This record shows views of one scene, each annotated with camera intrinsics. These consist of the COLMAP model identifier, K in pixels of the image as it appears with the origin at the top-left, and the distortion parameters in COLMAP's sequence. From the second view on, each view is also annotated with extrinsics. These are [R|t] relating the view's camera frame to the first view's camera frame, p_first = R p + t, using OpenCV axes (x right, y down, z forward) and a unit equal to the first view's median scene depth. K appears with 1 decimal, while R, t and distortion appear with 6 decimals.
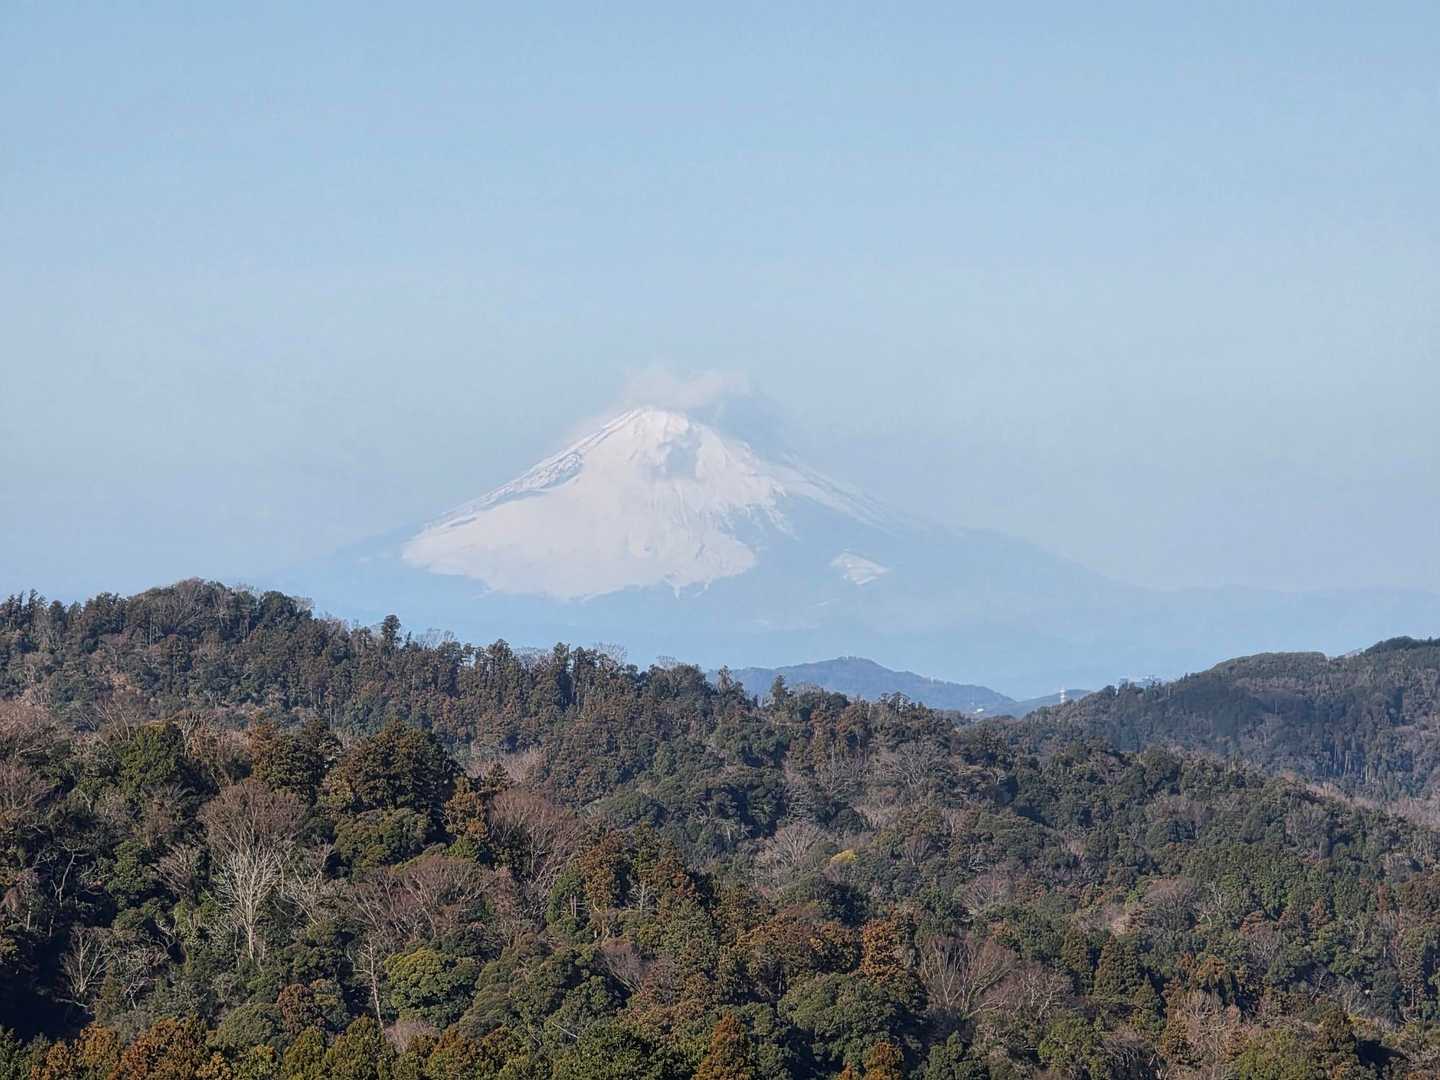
lens RADIAL K [[1063.4, 0, 721.9], [0, 1063.4, 538.1], [0, 0, 1]] dist [-0.004347, -0.001489]
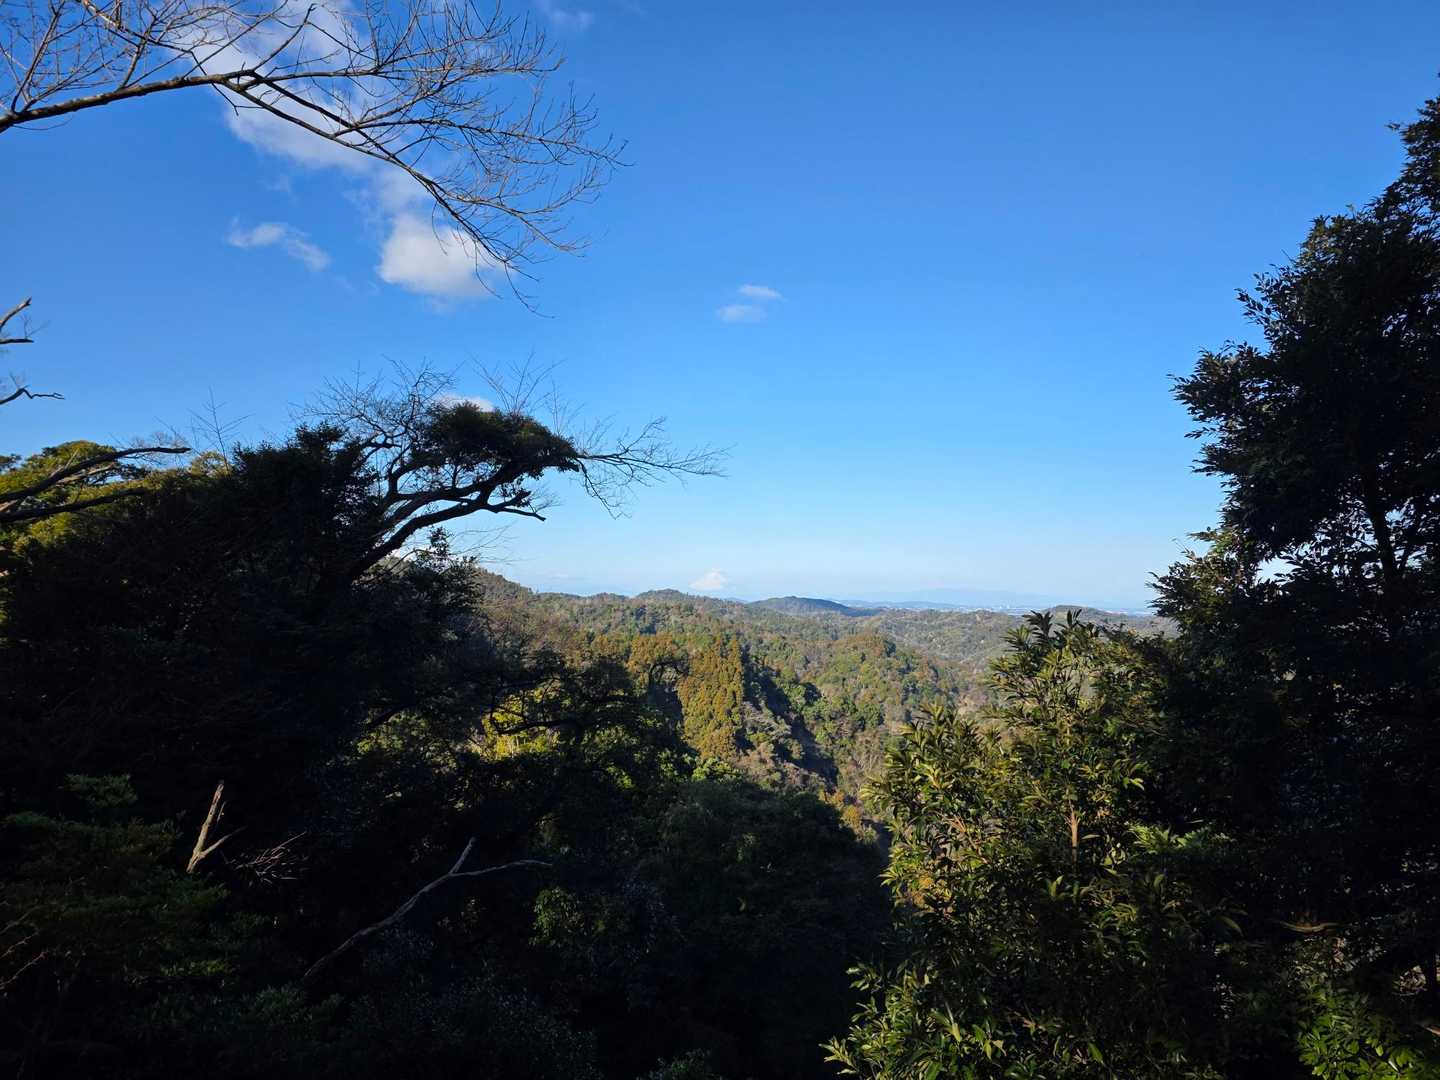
lens RADIAL K [[1063.4, 0, 719.9], [0, 1063.4, 540.0], [0, 0, 1]] dist [-0.004347, -0.001489]
pose [[0.991526, 0.022225, 0.127995, -1.305087], [-0.016144, 0.998700, -0.048348, 0.060836], [-0.128903, 0.045872, 0.990596, -9.016749]]
